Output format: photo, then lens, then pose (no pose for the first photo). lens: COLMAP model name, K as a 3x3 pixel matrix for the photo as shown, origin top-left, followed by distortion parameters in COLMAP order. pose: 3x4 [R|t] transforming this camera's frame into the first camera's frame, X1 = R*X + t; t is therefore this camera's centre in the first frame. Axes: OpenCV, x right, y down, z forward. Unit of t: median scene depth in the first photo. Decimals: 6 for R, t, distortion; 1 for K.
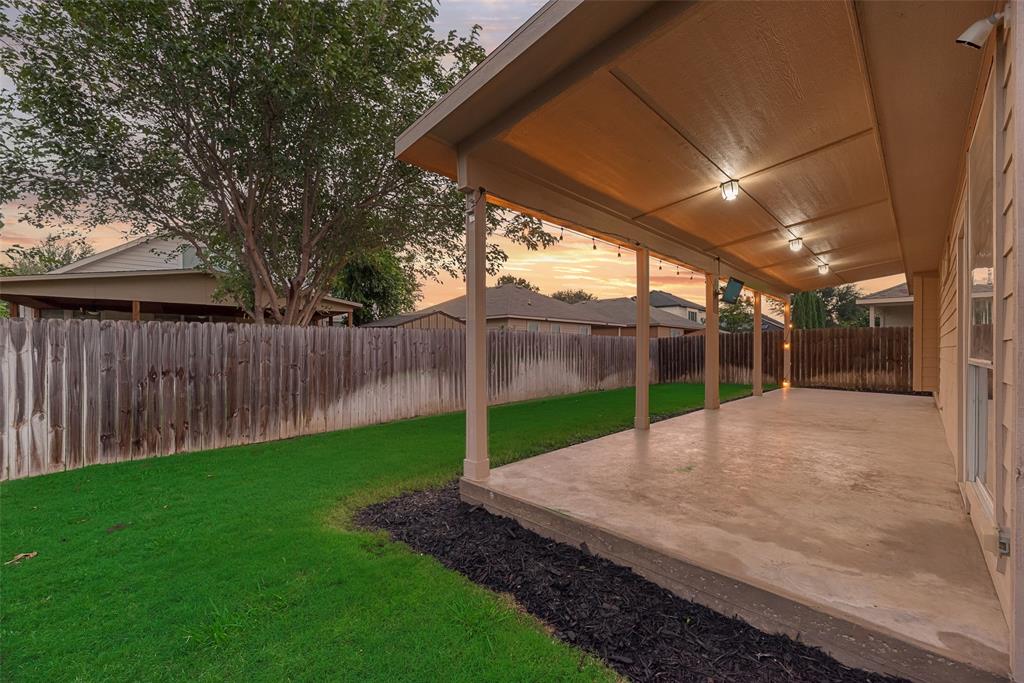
lens RADIAL K [[412.1, 0, 508.4], [0, 412.1, 344.8], [0, 0, 1]] dist [0.006575, -0.001571]
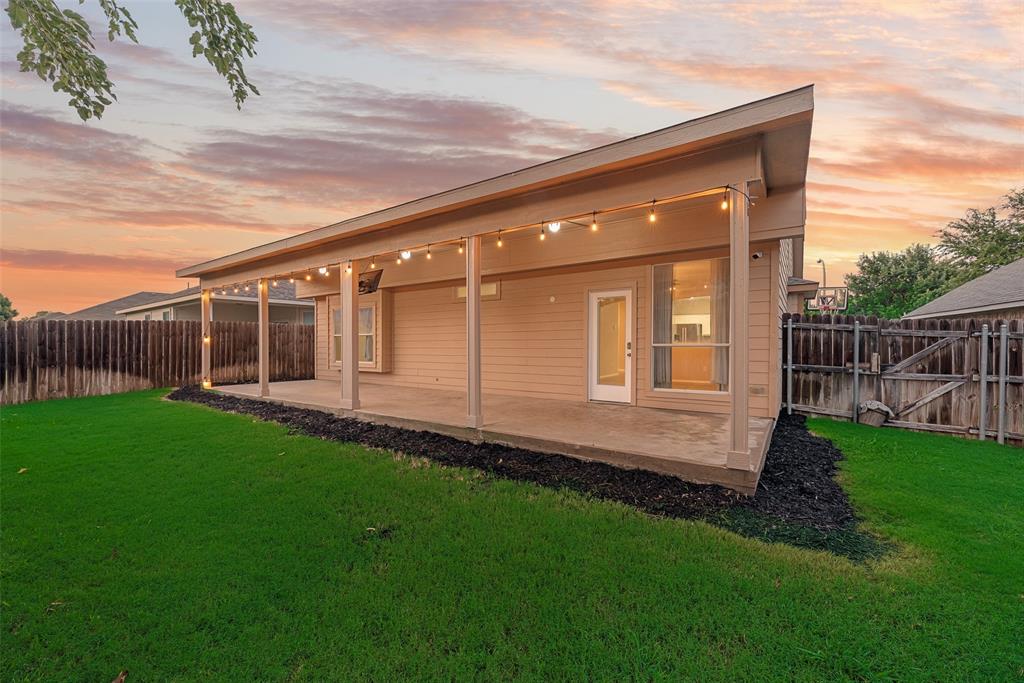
lens RADIAL K [[412.1, 0, 515.7], [0, 412.1, 341.7], [0, 0, 1]] dist [0.006575, -0.001571]
pose [[-0.167681, -0.004639, 0.985830, -0.385015], [-0.004328, 0.999983, 0.003970, -0.000067], [-0.985832, -0.003601, -0.167698, 0.666043]]
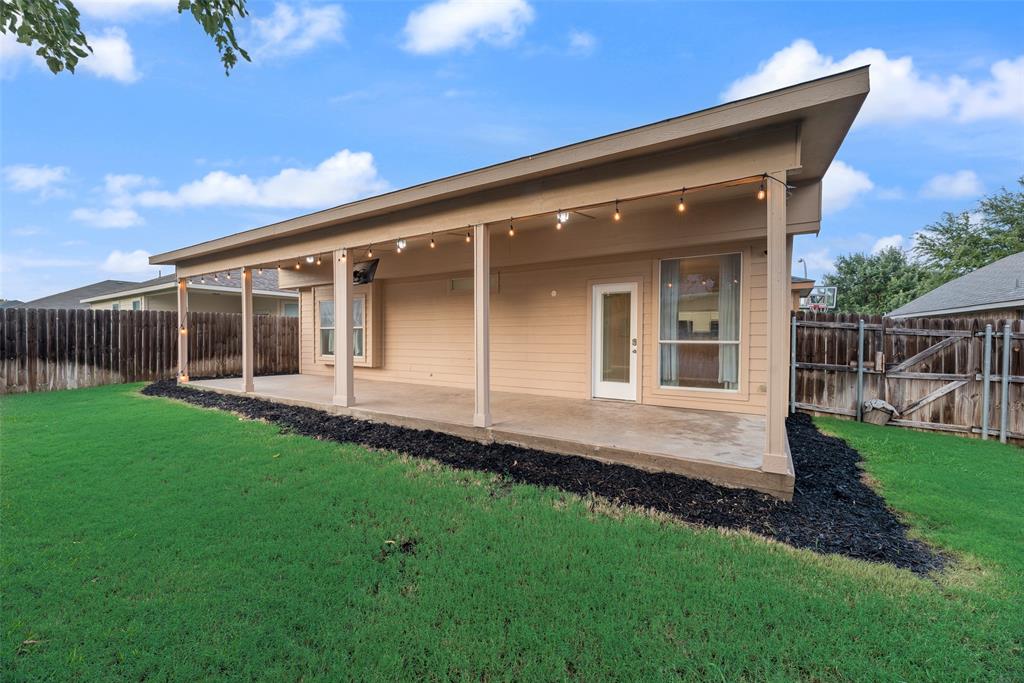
lens RADIAL K [[412.1, 0, 512.2], [0, 412.1, 343.8], [0, 0, 1]] dist [0.006575, -0.001571]
pose [[-0.208313, -0.022691, 0.977799, -0.341467], [-0.014815, 0.999689, 0.020043, 0.001118], [-0.977950, -0.010310, -0.208585, 0.707266]]
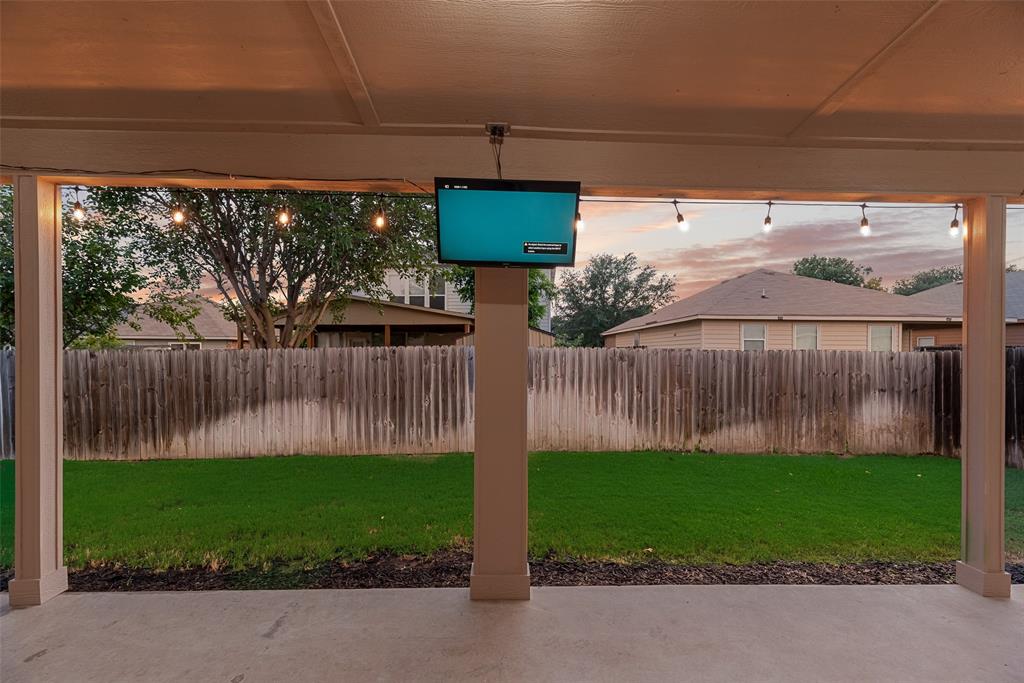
lens RADIAL K [[412.1, 0, 510.4], [0, 412.1, 352.2], [0, 0, 1]] dist [0.006575, -0.001571]
pose [[0.727063, 0.003110, -0.686564, 0.616028], [0.000438, 0.999987, 0.004994, -0.033720], [0.686571, -0.003932, 0.727052, 0.653747]]
